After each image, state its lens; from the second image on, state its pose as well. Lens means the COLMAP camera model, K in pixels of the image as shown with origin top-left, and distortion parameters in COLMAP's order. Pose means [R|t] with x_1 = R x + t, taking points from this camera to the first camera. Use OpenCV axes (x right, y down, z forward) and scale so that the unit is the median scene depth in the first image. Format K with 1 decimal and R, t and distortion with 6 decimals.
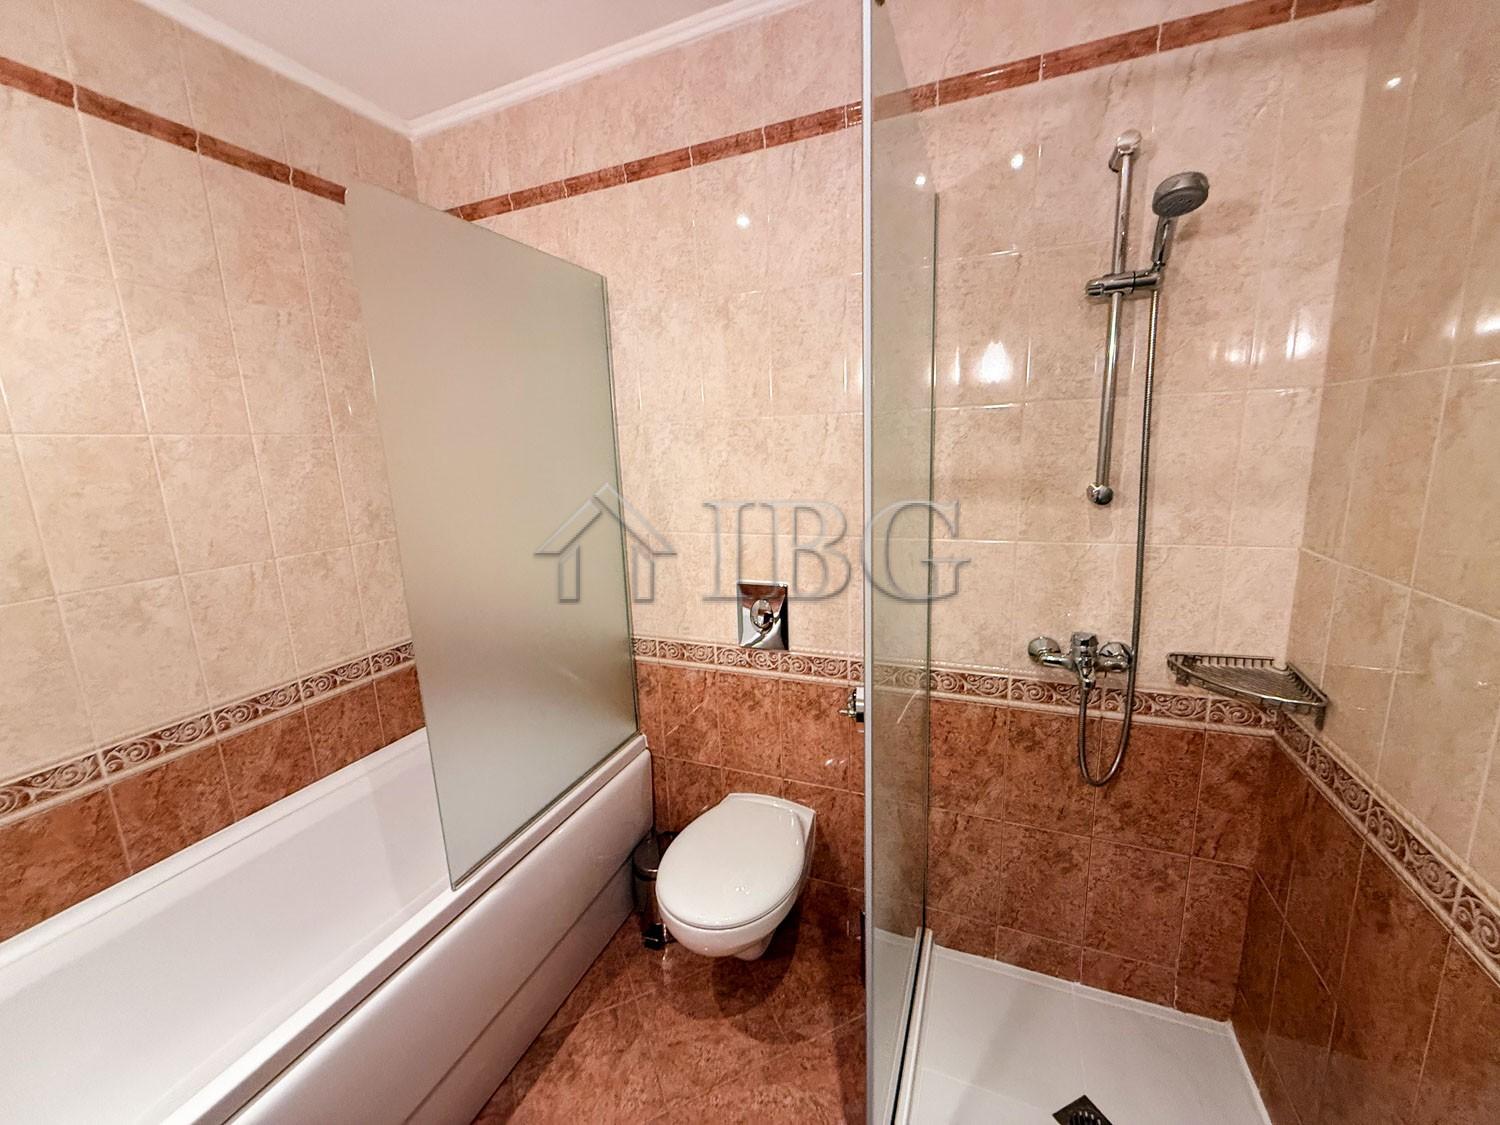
lens RADIAL K [[601.2, 0, 748.3], [0, 601.2, 565.0], [0, 0, 1]] dist [0.000517, 0.000479]
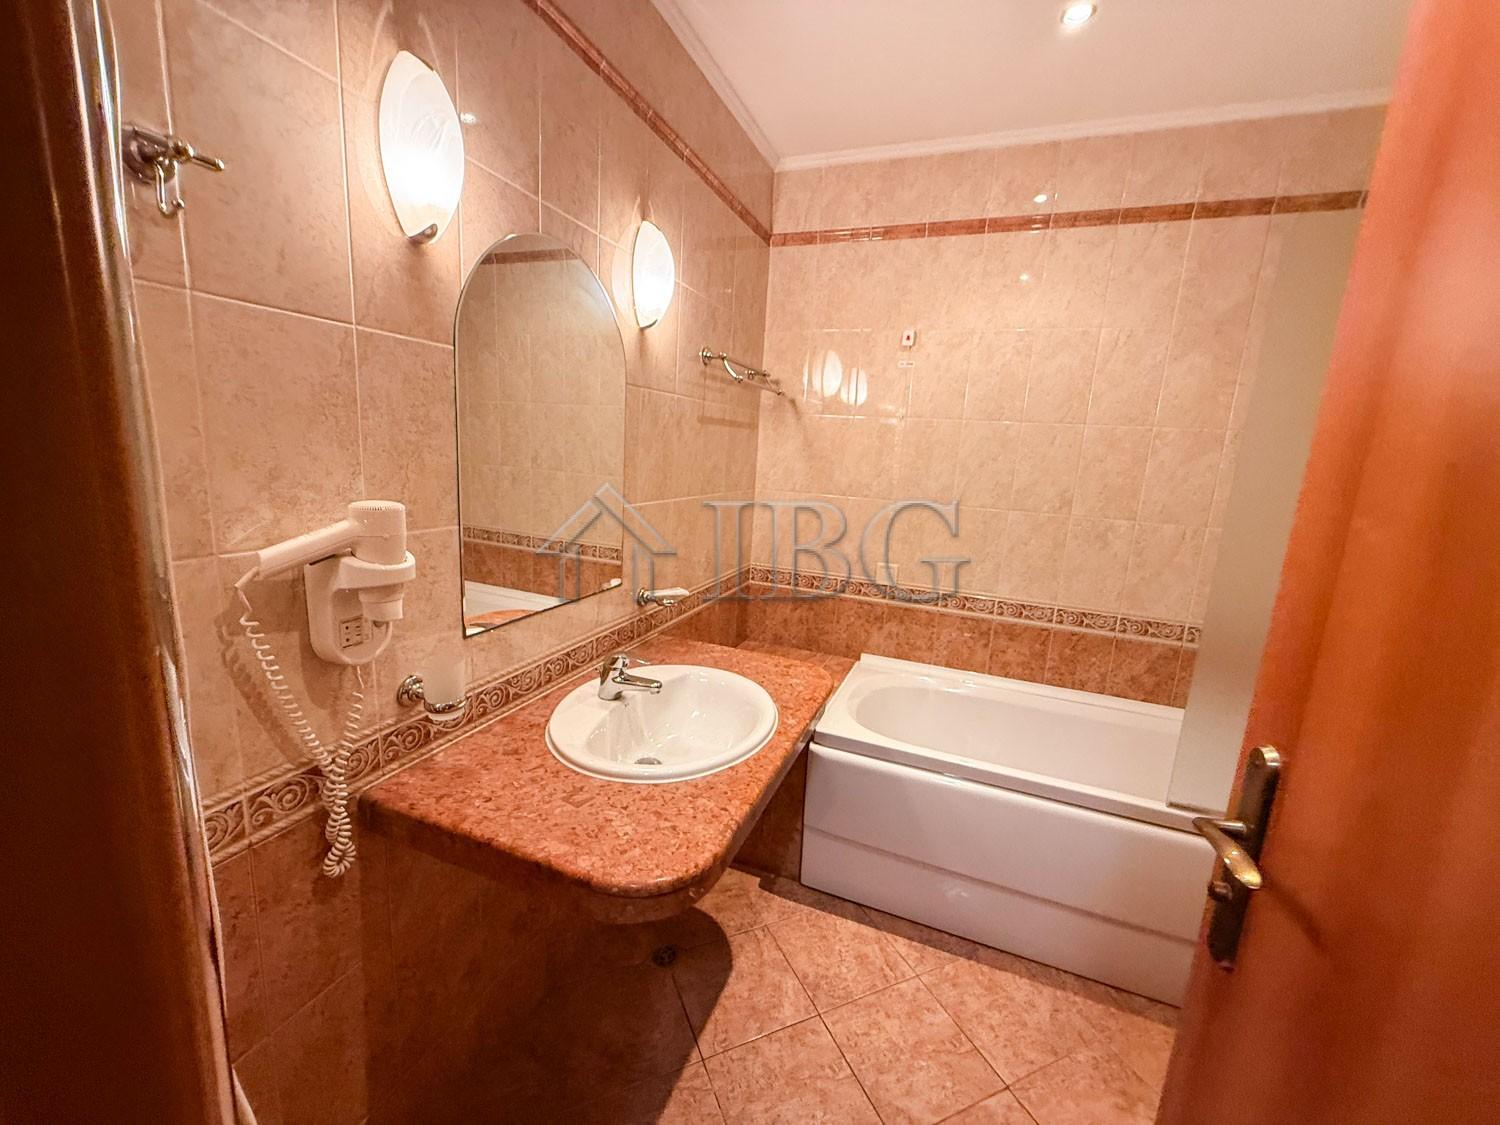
lens RADIAL K [[601.2, 0, 750.1], [0, 601.2, 566.3], [0, 0, 1]] dist [0.000517, 0.000479]
pose [[0.012064, 0.230185, -0.973072, 0.458404], [-0.251862, 0.942467, 0.219823, 0.030991], [0.967688, 0.242428, 0.069345, -0.002036]]
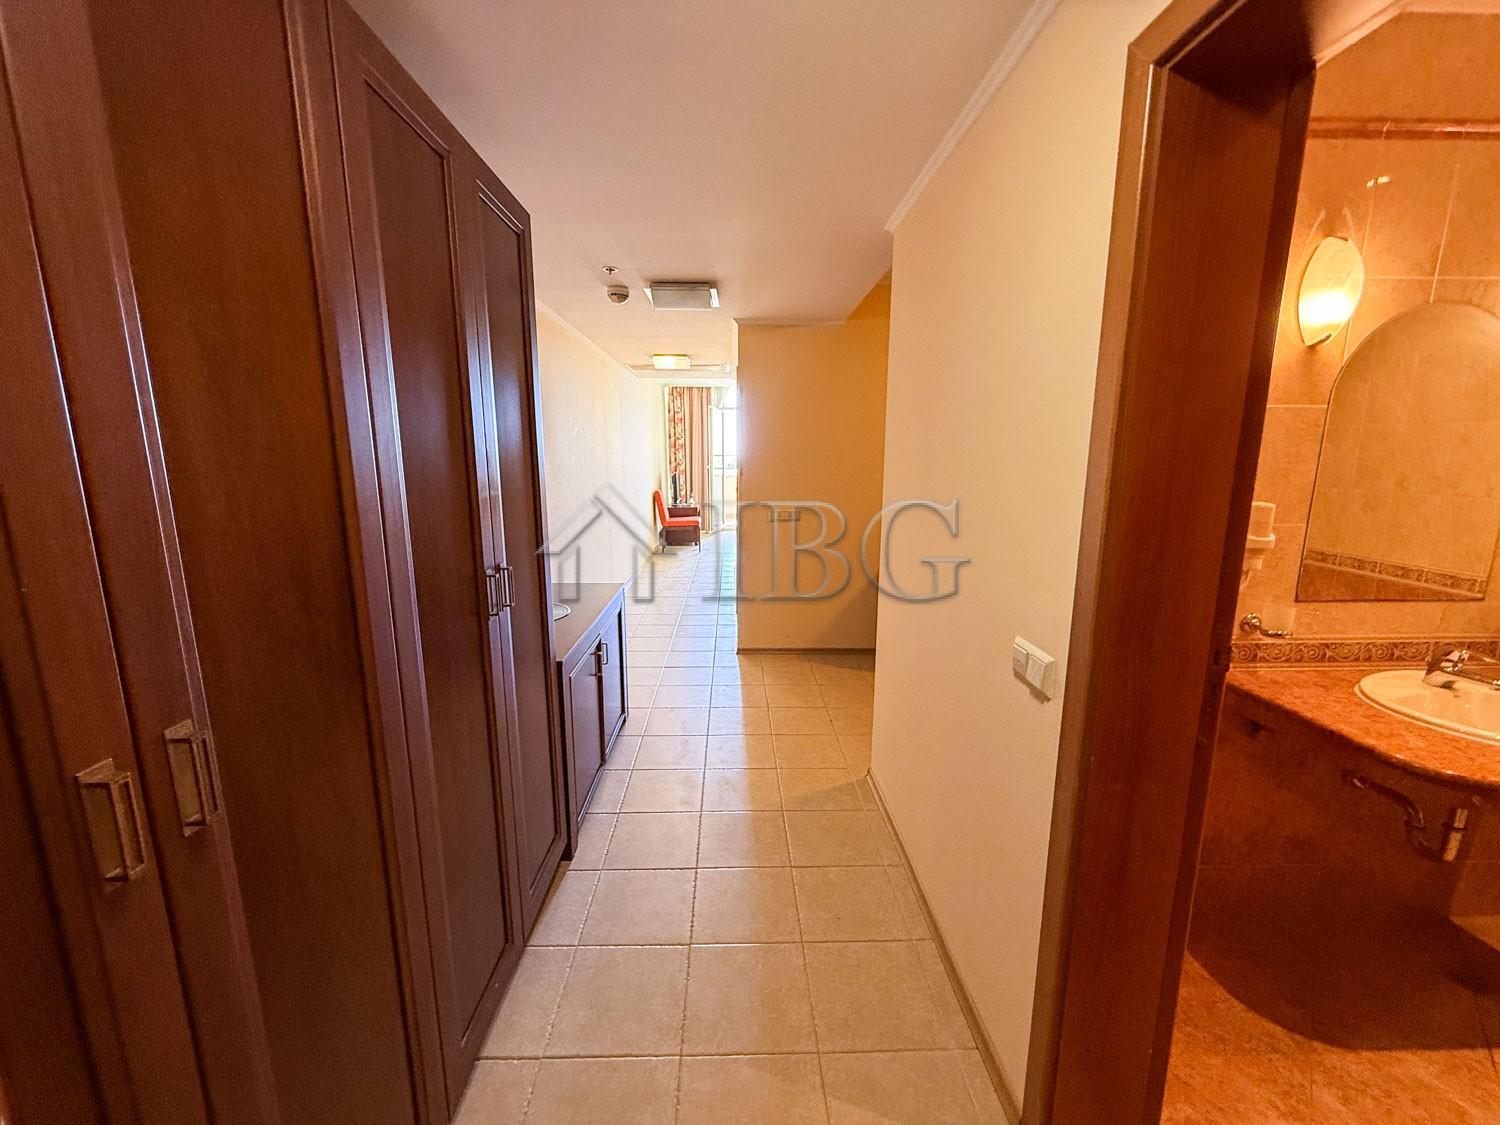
lens RADIAL K [[601.2, 0, 745.7], [0, 601.2, 566.5], [0, 0, 1]] dist [0.000517, 0.000479]
pose [[-0.915765, 0.111843, -0.385831, 1.802951], [-0.041054, 0.929376, 0.366845, -0.144442], [0.399611, 0.351784, -0.846498, 0.505568]]
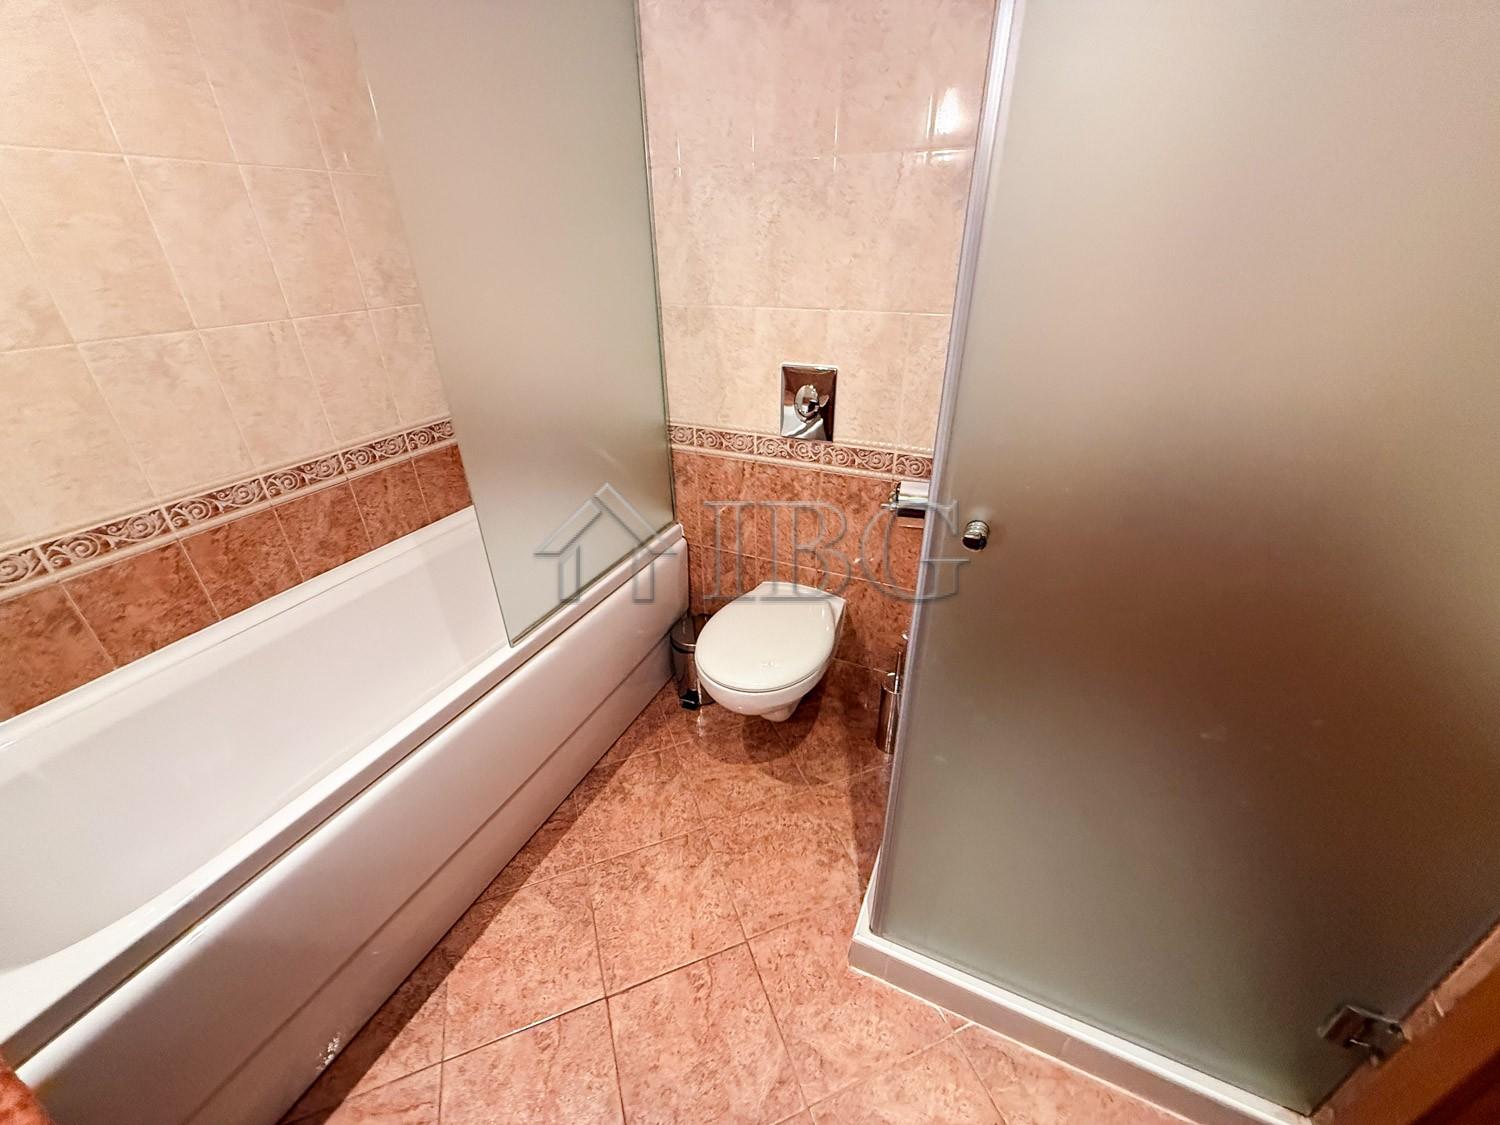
lens RADIAL K [[601.2, 0, 748.8], [0, 601.2, 563.7], [0, 0, 1]] dist [0.000517, 0.000479]
pose [[0.998469, 0.045143, -0.031961, -0.028605], [-0.033470, 0.953143, 0.300662, 0.047072], [0.044036, -0.299132, 0.953195, 0.024545]]
